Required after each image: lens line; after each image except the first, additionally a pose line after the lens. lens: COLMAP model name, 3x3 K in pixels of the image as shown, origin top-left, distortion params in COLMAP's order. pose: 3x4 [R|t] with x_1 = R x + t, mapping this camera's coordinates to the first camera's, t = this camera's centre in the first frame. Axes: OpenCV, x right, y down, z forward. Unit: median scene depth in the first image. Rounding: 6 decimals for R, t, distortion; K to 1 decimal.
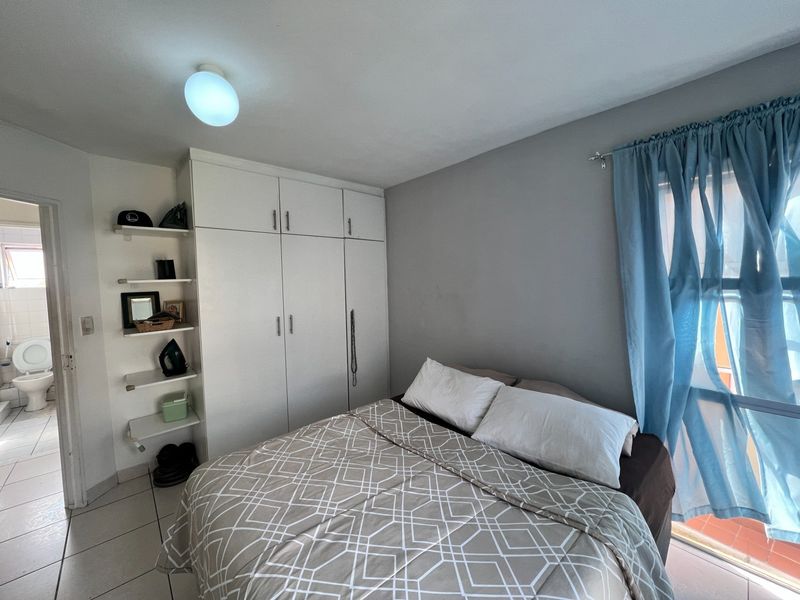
lens RADIAL K [[327.7, 0, 400.0], [0, 327.7, 284.1], [0, 0, 1]] dist [0.002668, 0.000122]
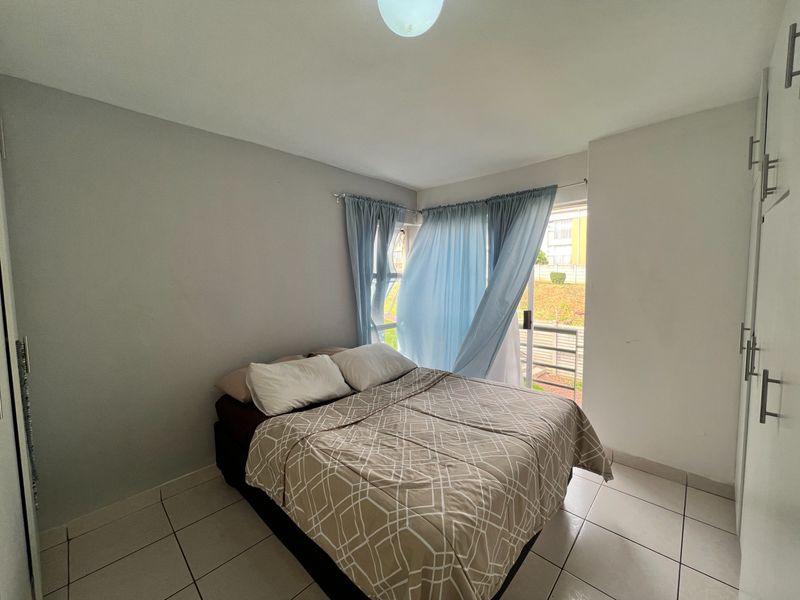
lens RADIAL K [[327.7, 0, 400.0], [0, 327.7, 284.1], [0, 0, 1]] dist [0.002668, 0.000122]
pose [[-0.097137, -0.001505, 0.995270, -1.170560], [0.037964, 0.999266, 0.005217, 0.048699], [-0.994547, 0.038291, -0.097009, 1.034838]]
